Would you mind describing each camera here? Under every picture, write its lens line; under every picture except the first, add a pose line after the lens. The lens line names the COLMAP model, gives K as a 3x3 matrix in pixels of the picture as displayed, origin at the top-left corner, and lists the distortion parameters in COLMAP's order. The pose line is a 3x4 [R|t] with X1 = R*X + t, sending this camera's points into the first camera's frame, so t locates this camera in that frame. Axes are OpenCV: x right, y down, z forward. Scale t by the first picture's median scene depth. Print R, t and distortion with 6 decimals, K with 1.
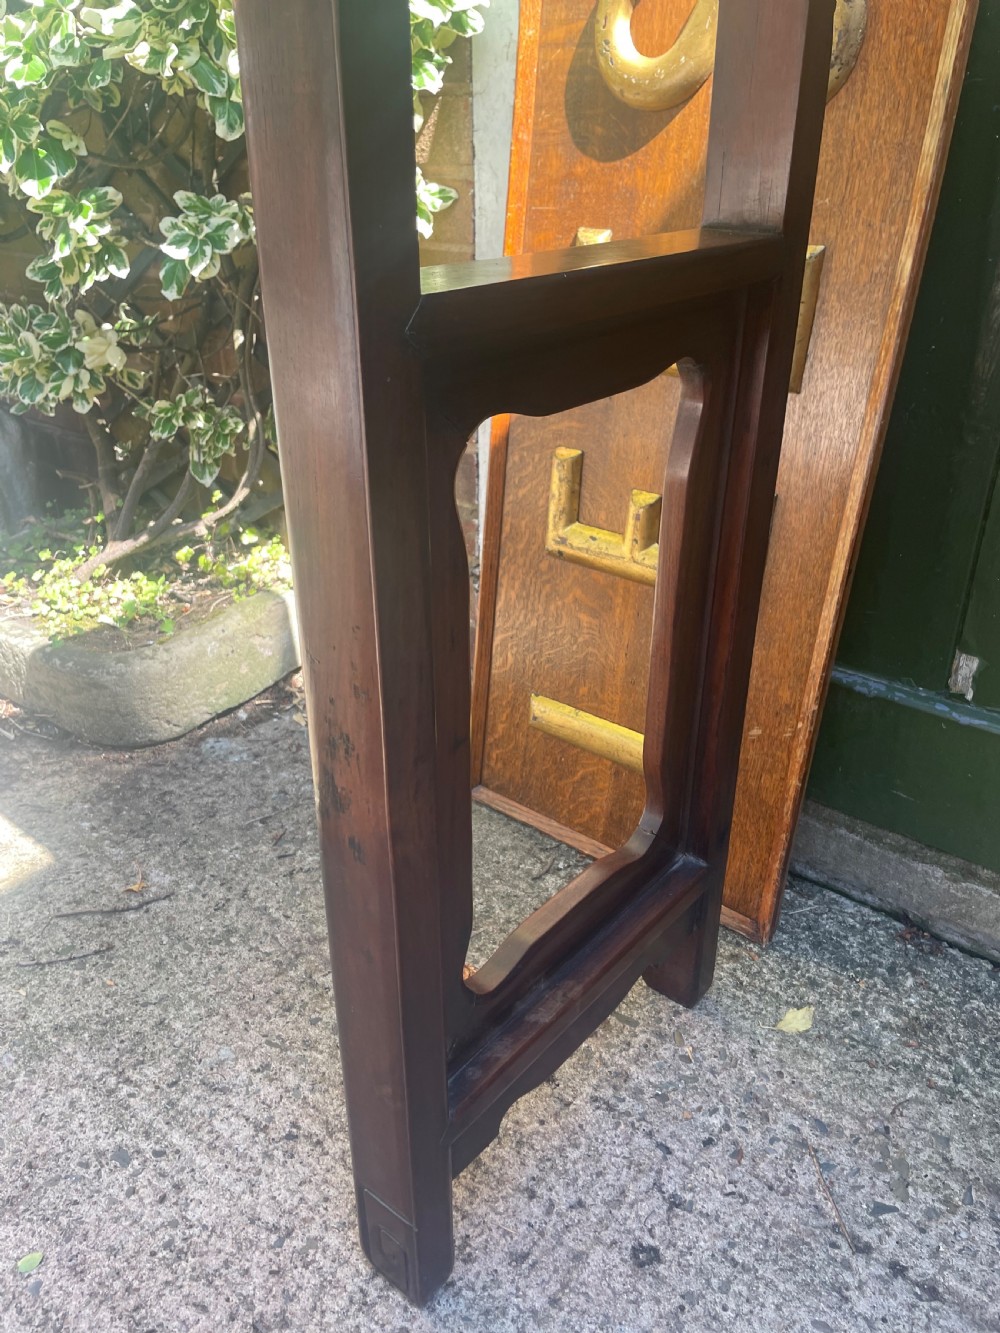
lens RADIAL K [[1014.9, 0, 503.6], [0, 1014.9, 655.7], [0, 0, 1]] dist [0.081574, -0.114691]
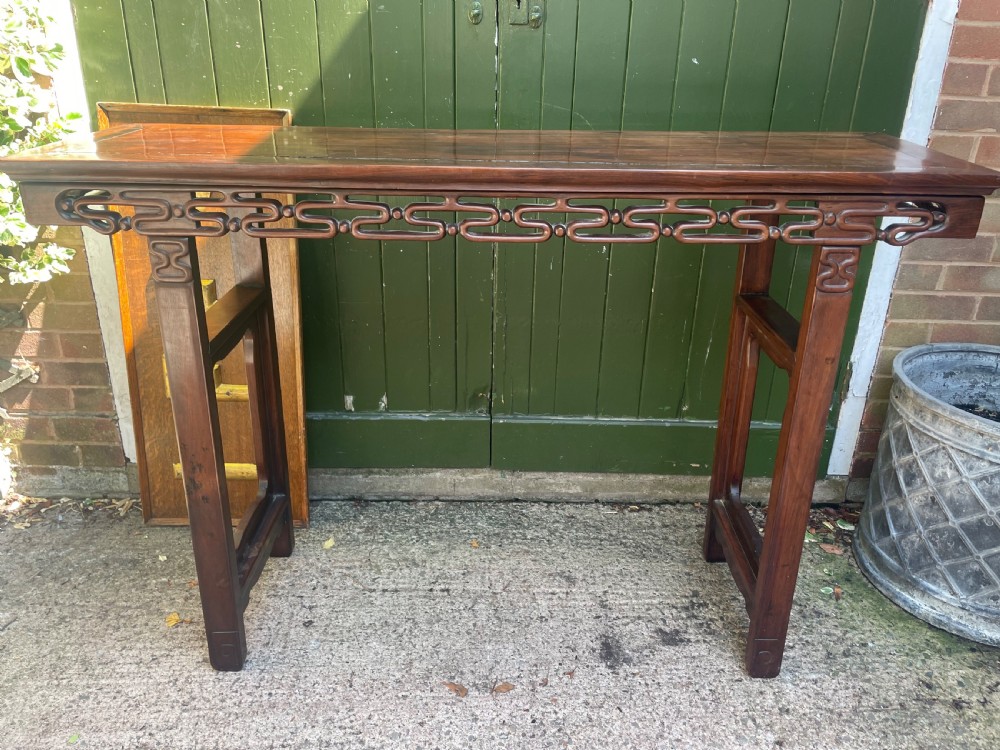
lens RADIAL K [[760.3, 0, 507.0], [0, 760.3, 368.4], [0, 0, 1]] dist [0.083990, -0.115180]
pose [[0.759511, -0.232413, 0.607558, -0.464873], [0.273309, 0.961570, 0.026171, -0.008065], [-0.590292, 0.146174, 0.793844, -0.915436]]
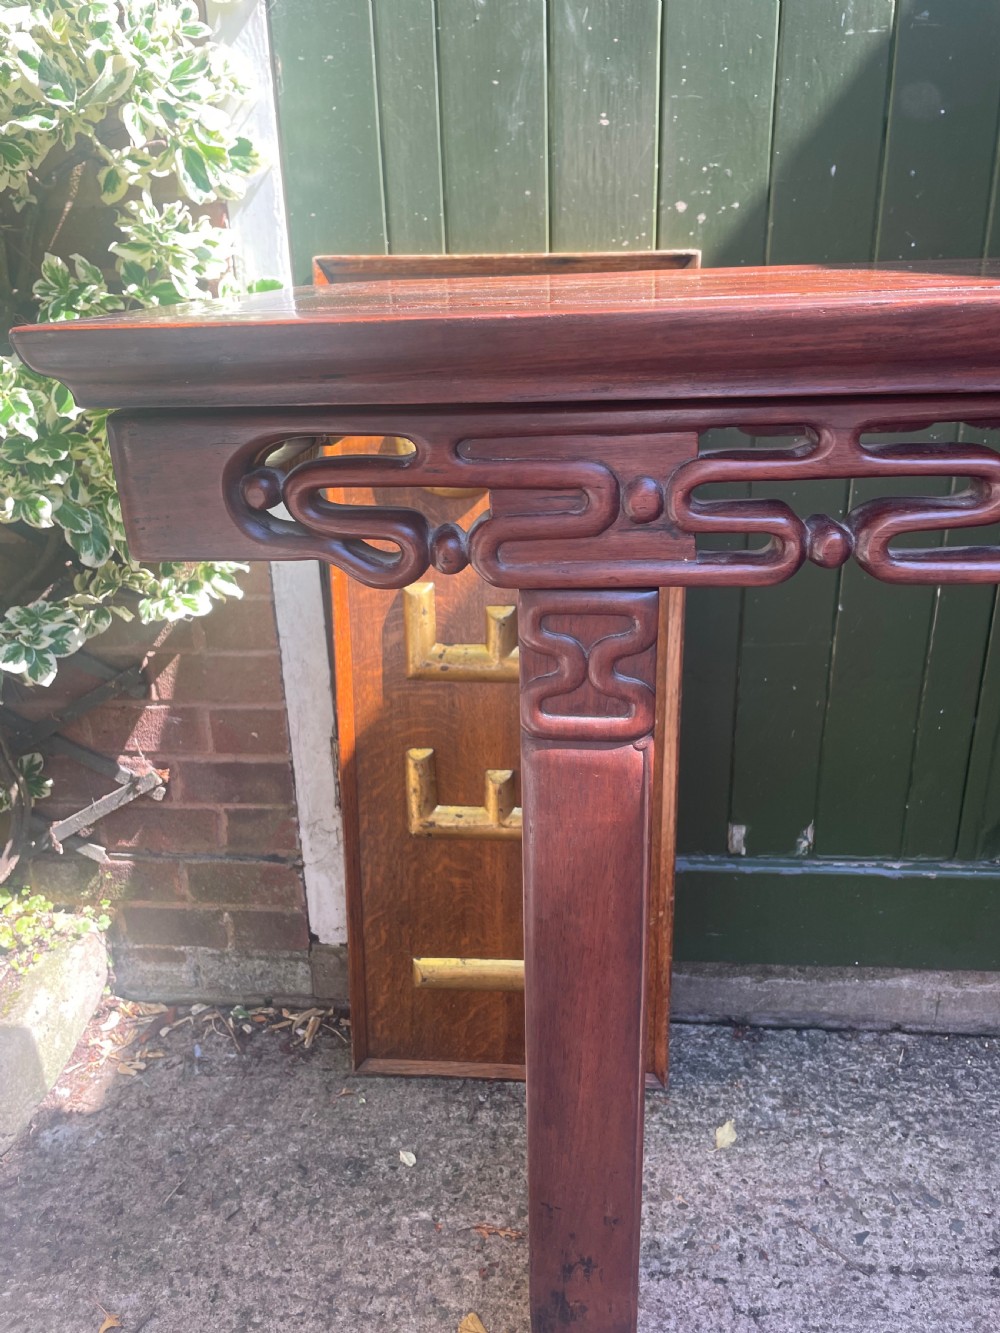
lens RADIAL K [[1017.1, 0, 510.9], [0, 1017.1, 660.6], [0, 0, 1]] dist [0.084805, -0.121207]
pose [[0.820824, -0.220674, 0.526831, -0.496812], [0.280026, 0.959374, -0.034438, -0.255935], [-0.497828, 0.175794, 0.849272, -0.086072]]
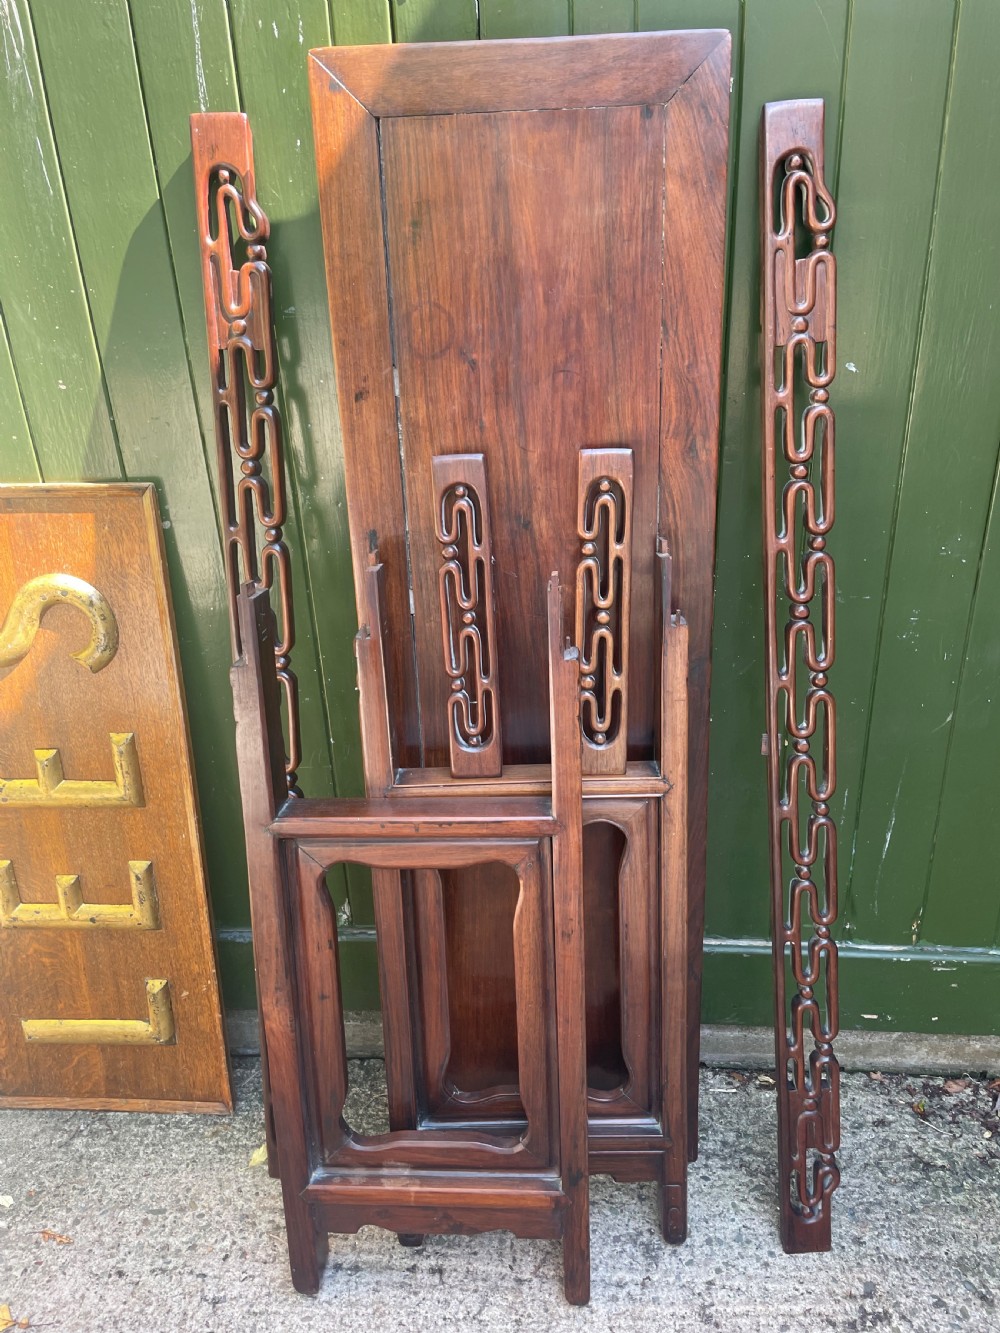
lens RADIAL K [[1014.9, 0, 503.6], [0, 1014.9, 655.7], [0, 0, 1]] dist [0.081574, -0.114691]
pose [[0.816286, -0.268677, 0.511360, -0.024627], [0.299232, 0.953890, 0.023524, -0.332073], [-0.494102, 0.133813, 0.859045, -0.721041]]
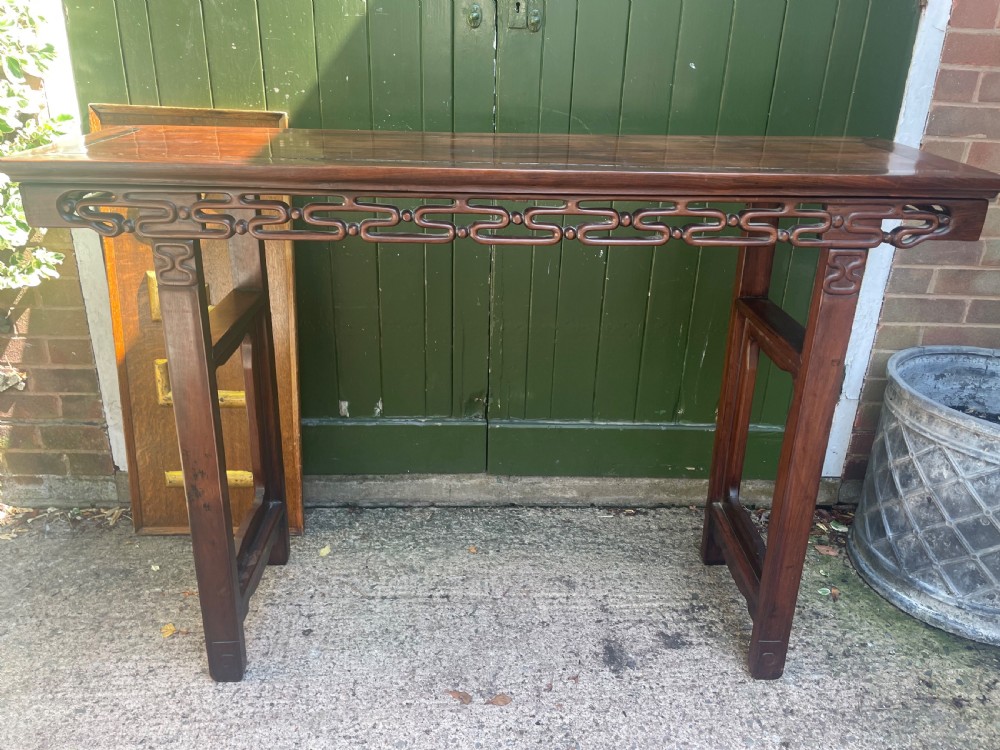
lens RADIAL K [[759.8, 0, 505.0], [0, 759.8, 371.0], [0, 0, 1]] dist [0.082986, -0.113348]
pose [[0.739959, -0.233206, 0.630932, -0.503238], [0.277413, 0.960295, 0.029595, -0.018610], [-0.612783, 0.153130, 0.775273, -0.873959]]
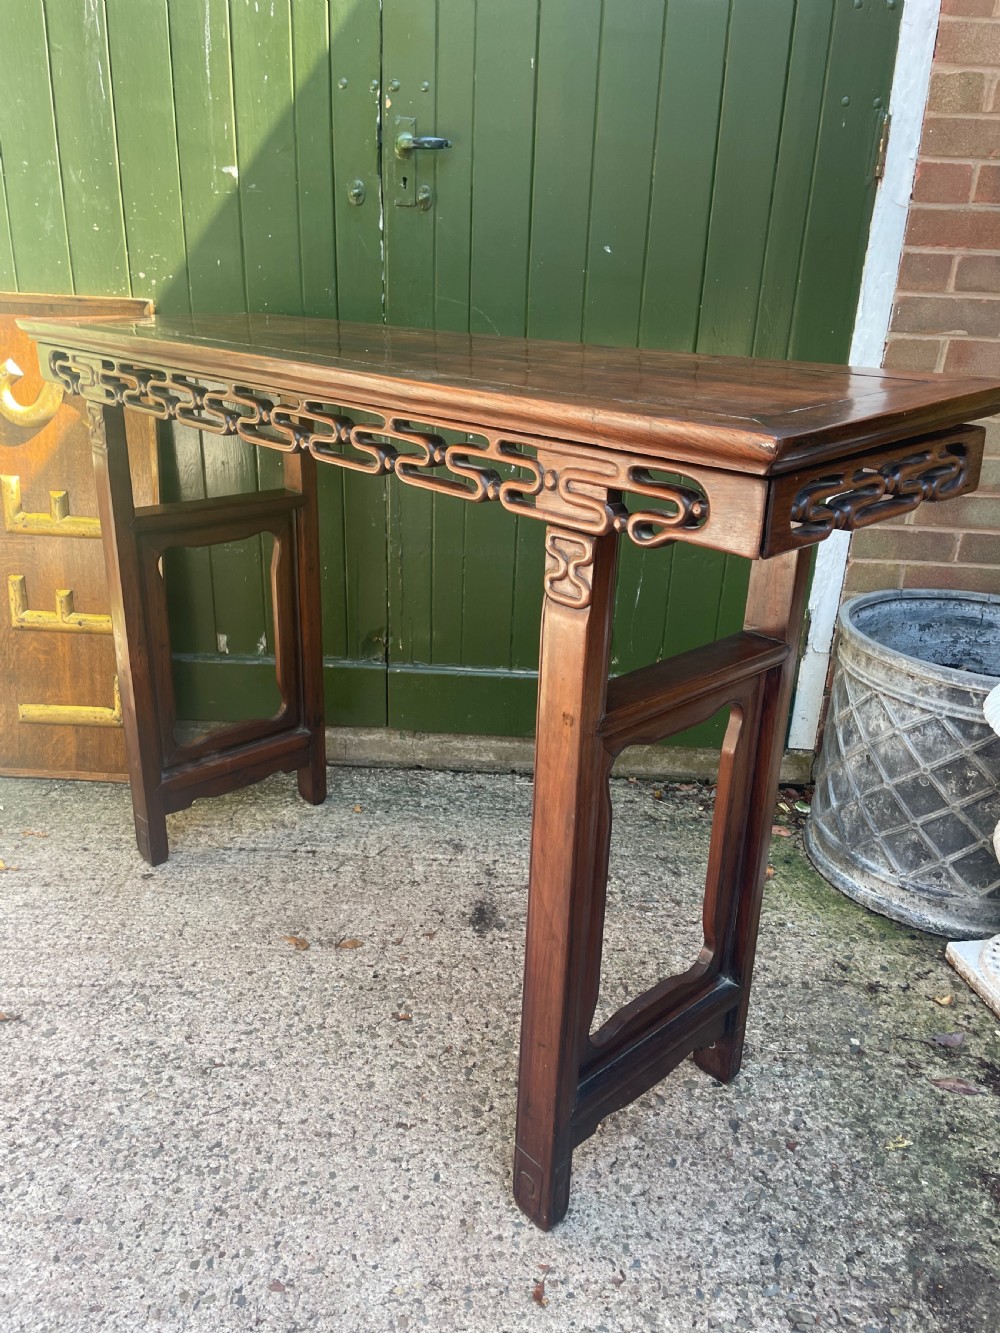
lens RADIAL K [[1013.7, 0, 492.4], [0, 1013.7, 662.0], [0, 0, 1]] dist [0.088447, -0.123676]
pose [[0.798023, -0.192477, 0.571062, -0.420433], [0.244785, 0.969456, -0.015315, 0.252294], [-0.550672, 0.152009, 0.820764, -1.303013]]
